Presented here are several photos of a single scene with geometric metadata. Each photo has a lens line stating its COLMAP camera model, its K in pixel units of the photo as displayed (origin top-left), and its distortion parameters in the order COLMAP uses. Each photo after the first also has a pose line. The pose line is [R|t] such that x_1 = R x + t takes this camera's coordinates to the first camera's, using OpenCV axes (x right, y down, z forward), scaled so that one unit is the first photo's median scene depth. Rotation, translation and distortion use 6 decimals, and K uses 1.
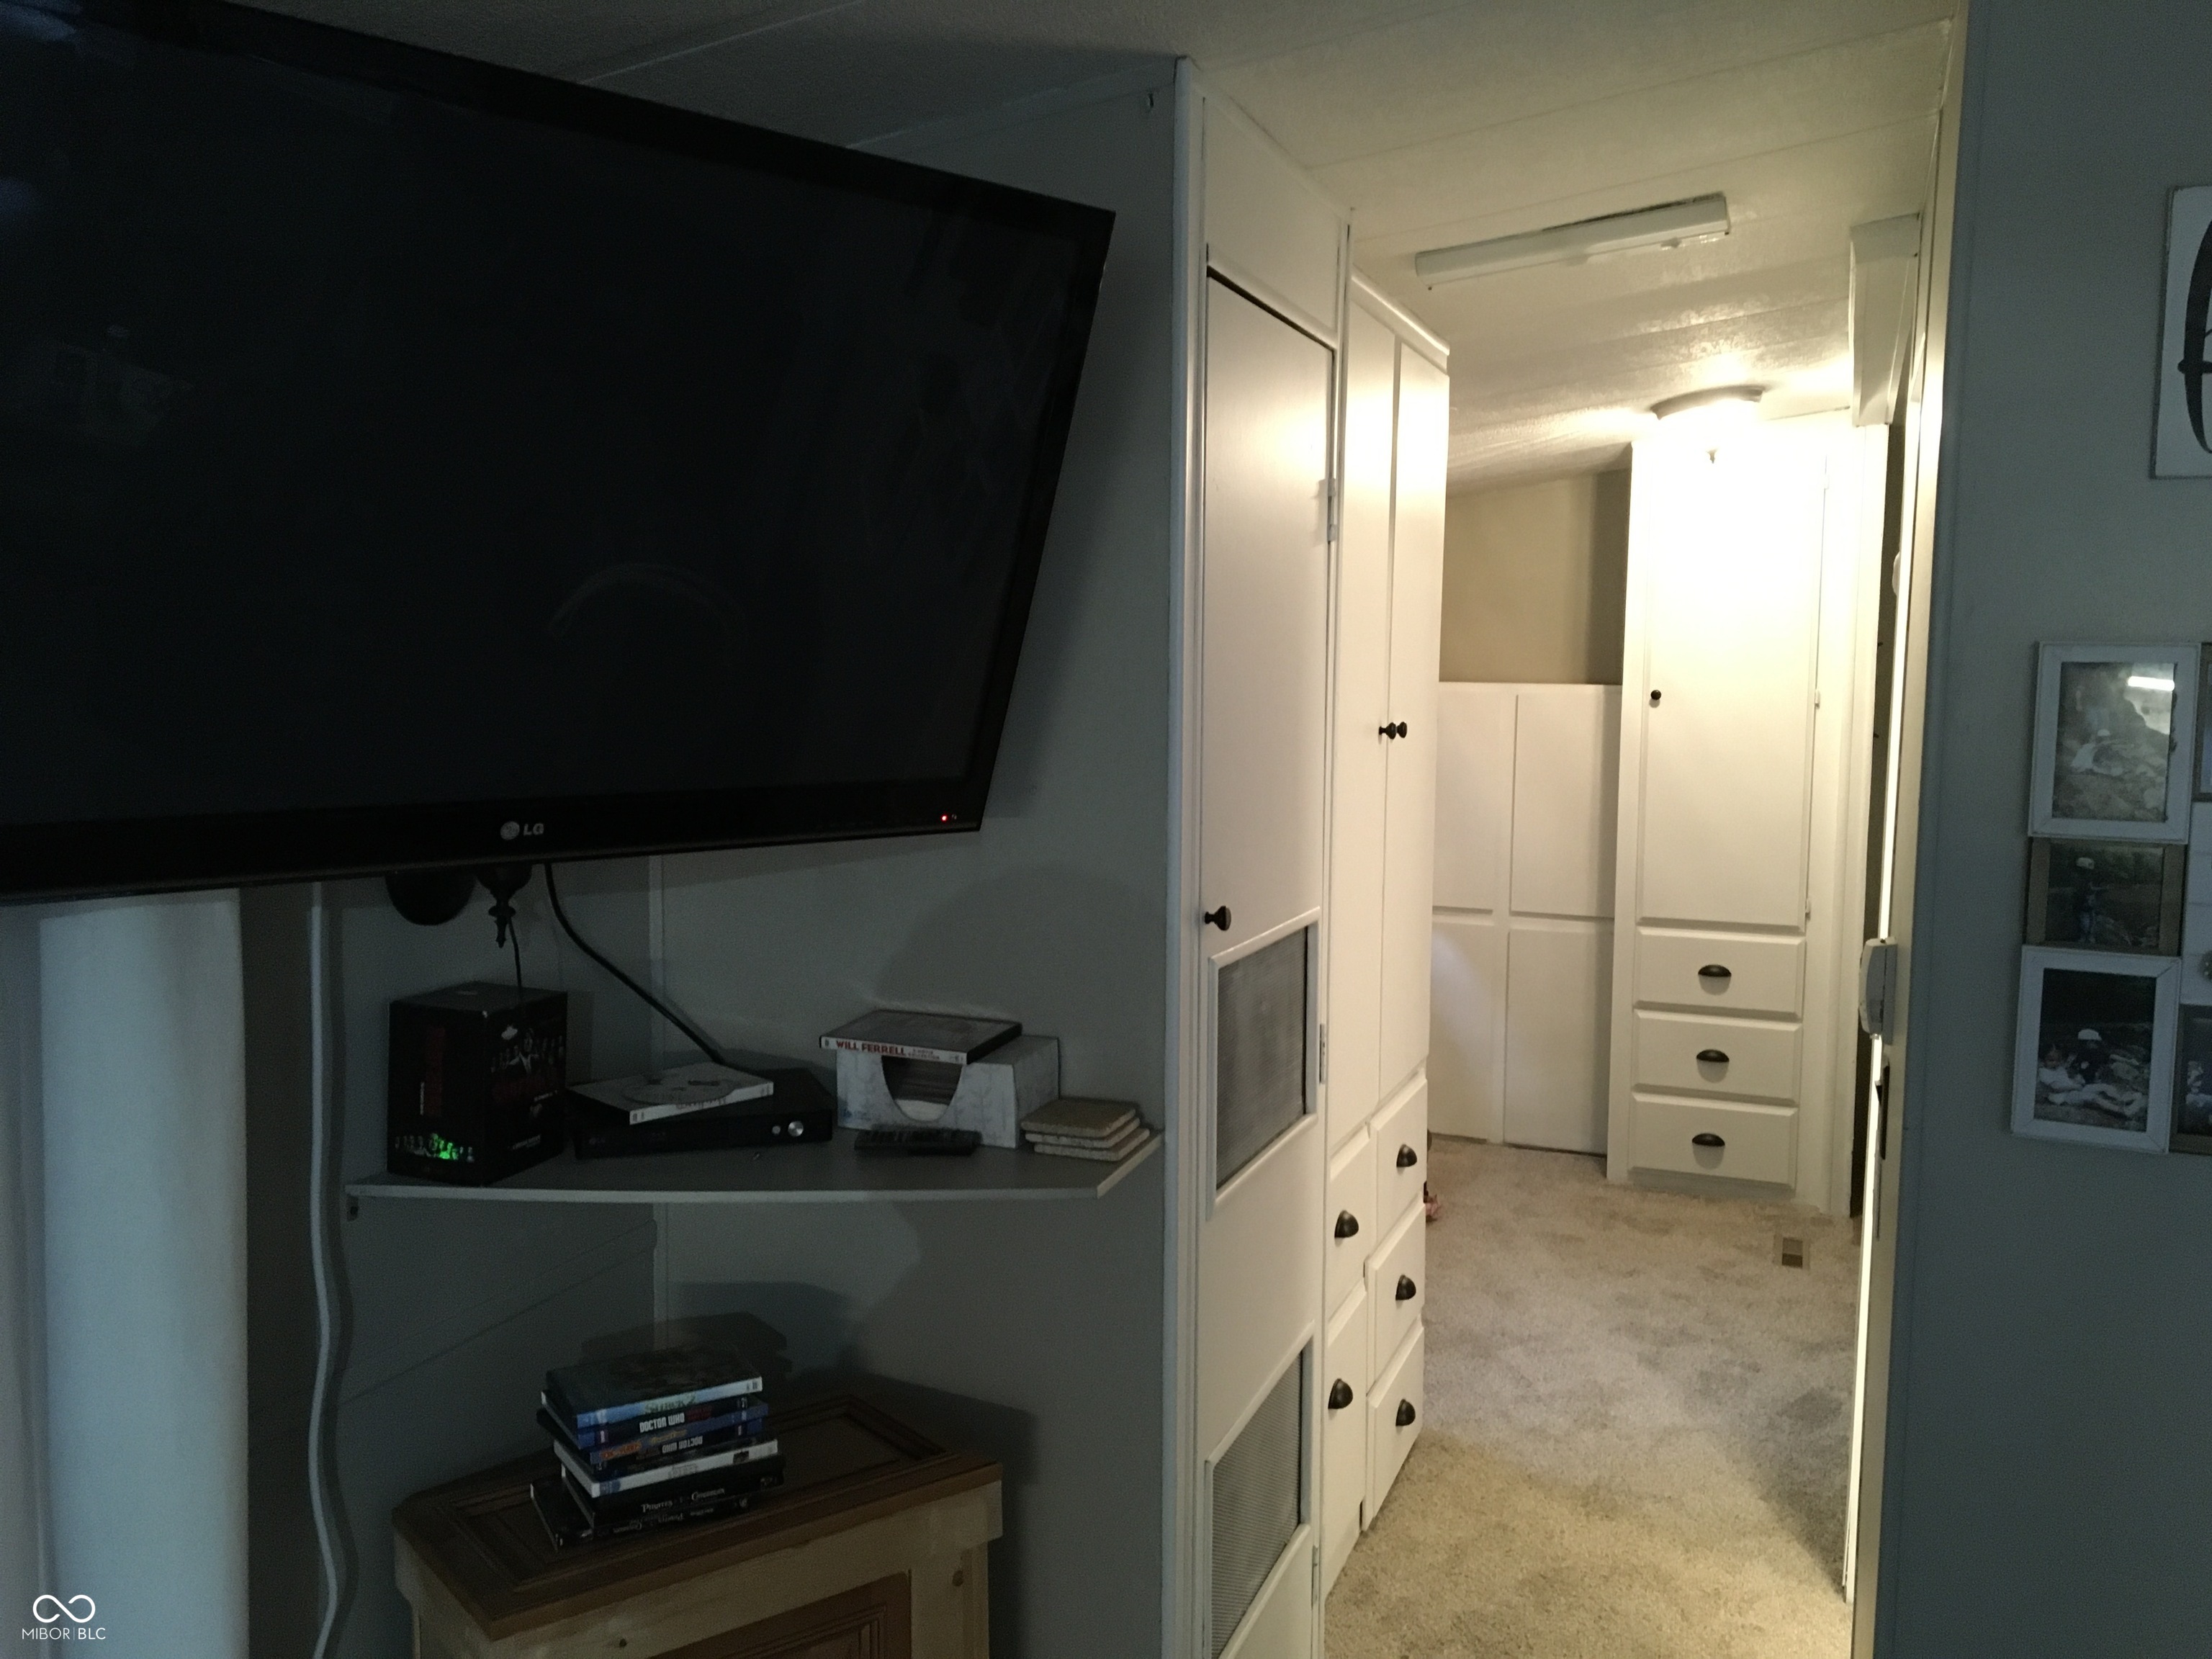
lens RADIAL K [[1865.7, 0, 1104.1], [0, 1865.7, 827.1], [0, 0, 1]] dist [0.077065, -0.113280]
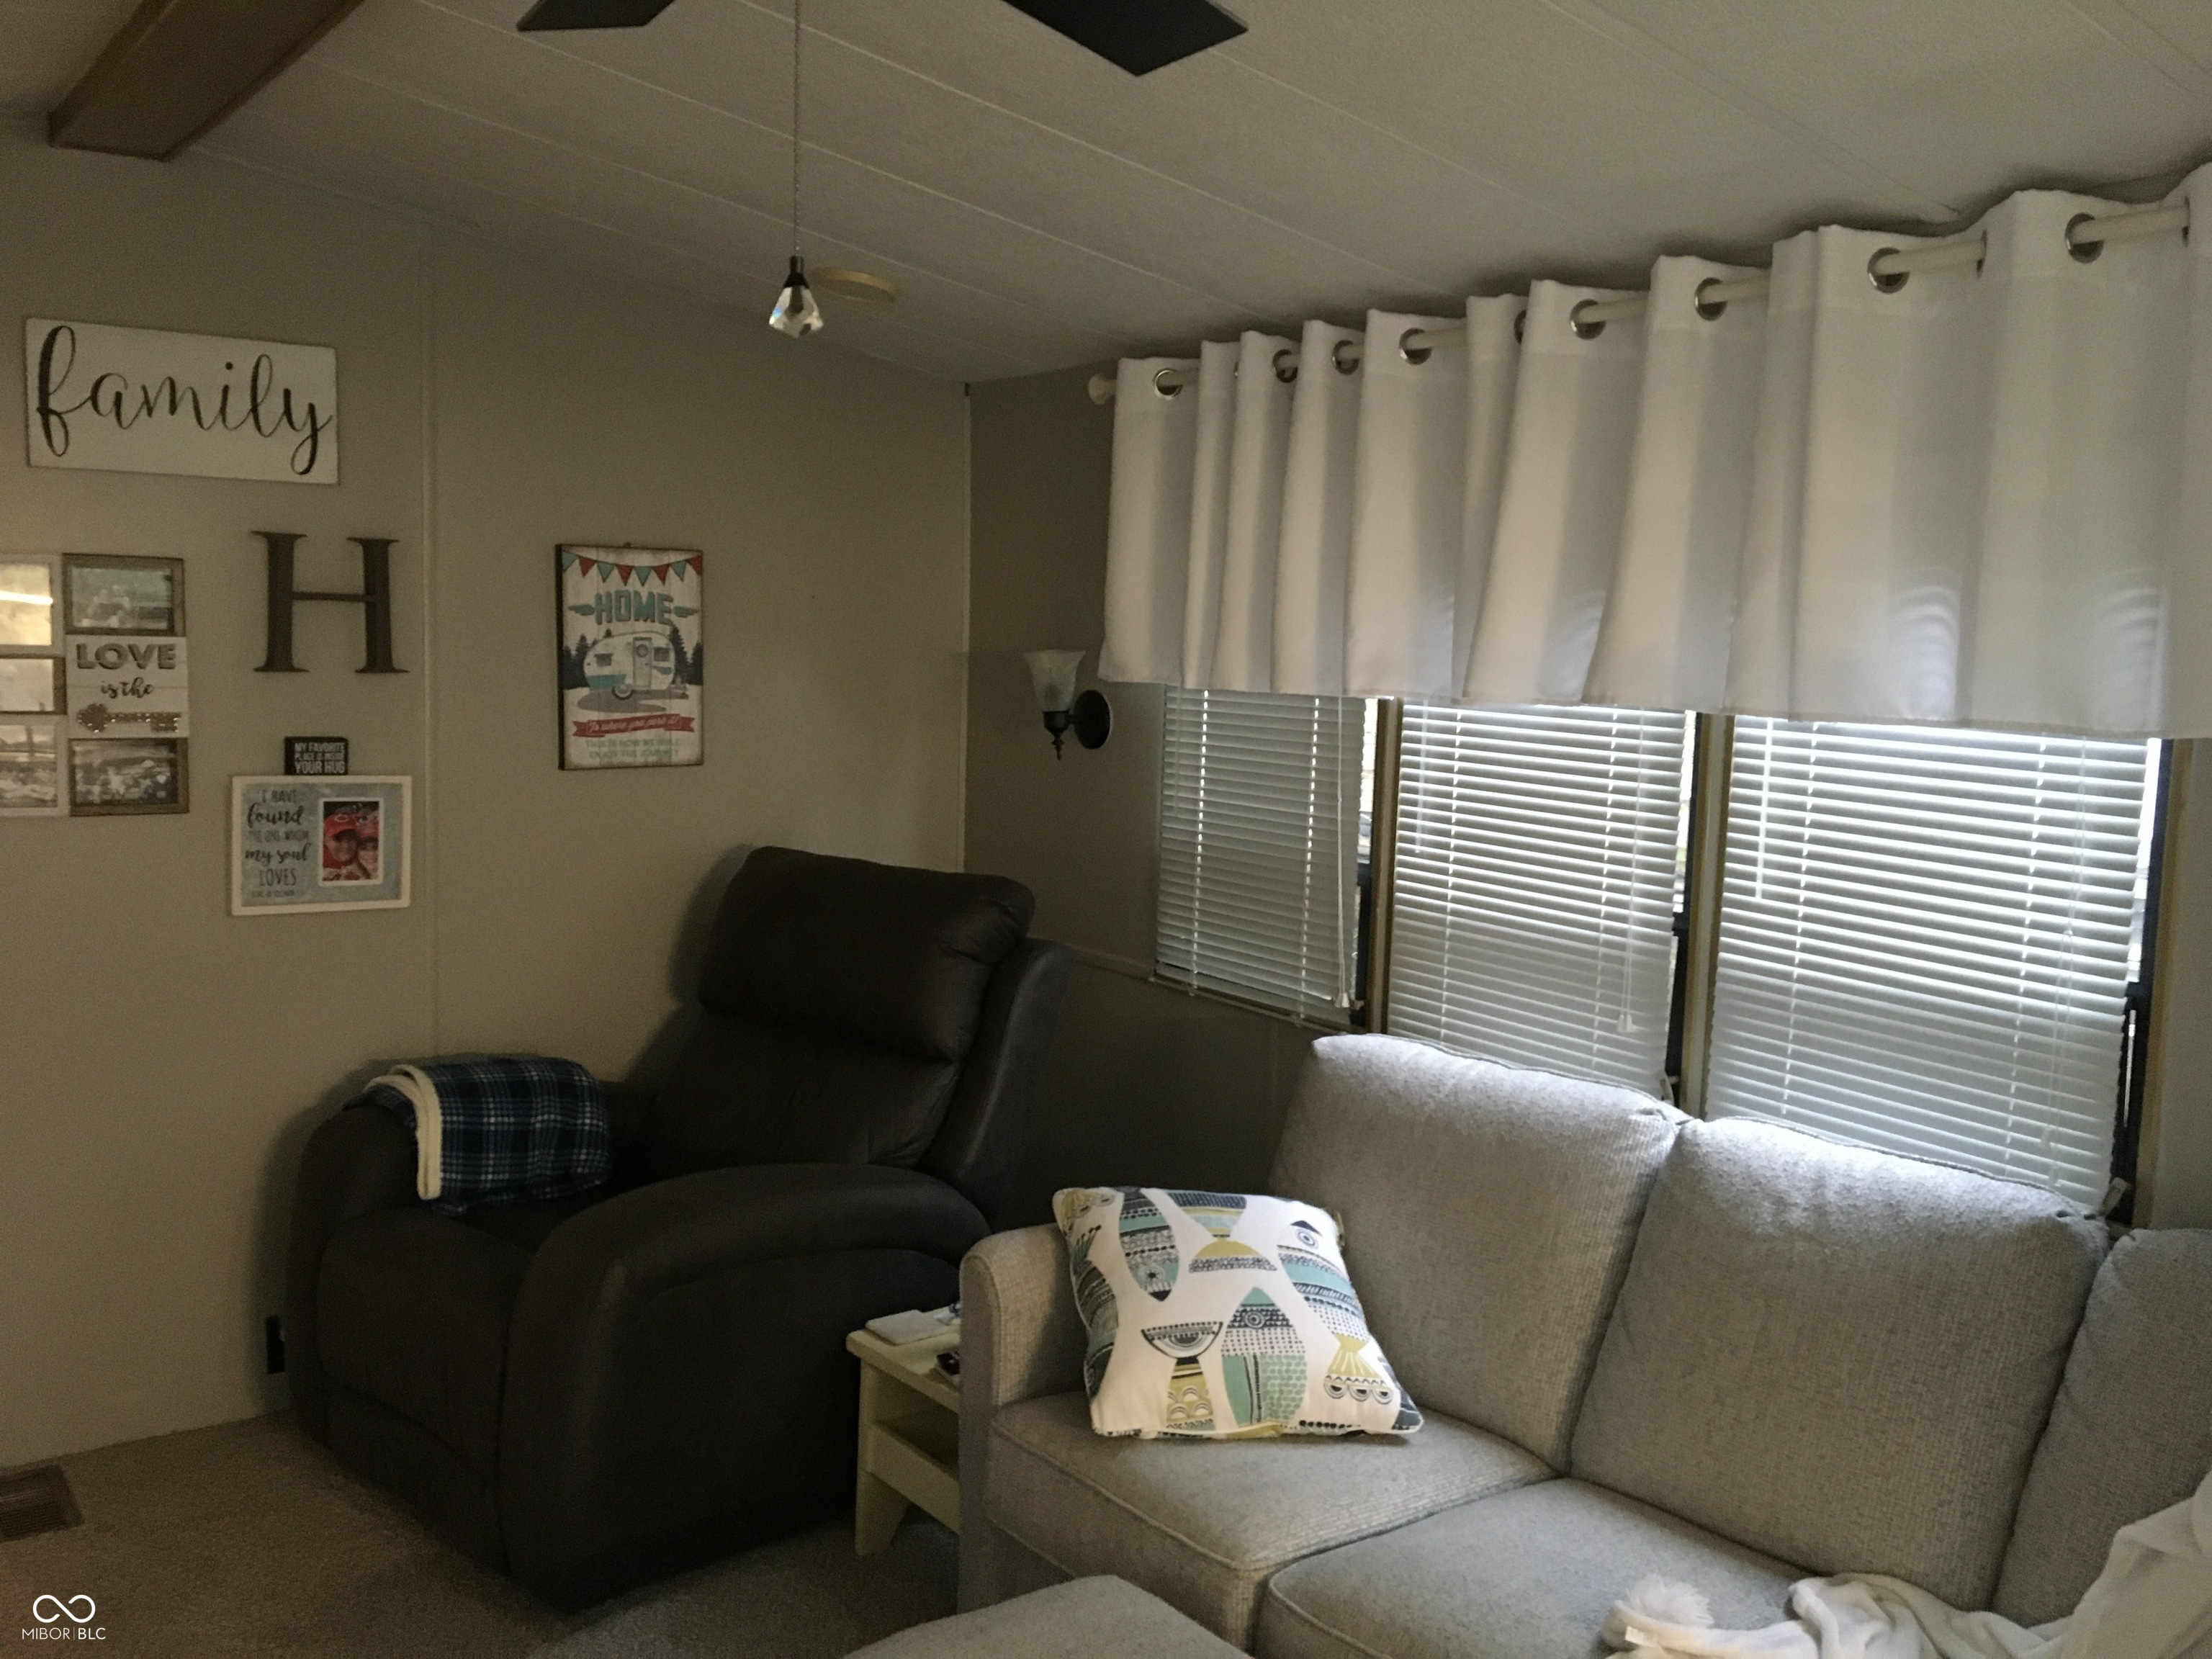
lens RADIAL K [[1865.7, 0, 1104.7], [0, 1865.7, 826.4], [0, 0, 1]] dist [0.077065, -0.113280]
pose [[0.526268, -0.091410, 0.845391, -0.519180], [0.049897, 0.995812, 0.076613, 0.085894], [-0.848853, 0.001864, 0.528625, -0.928878]]
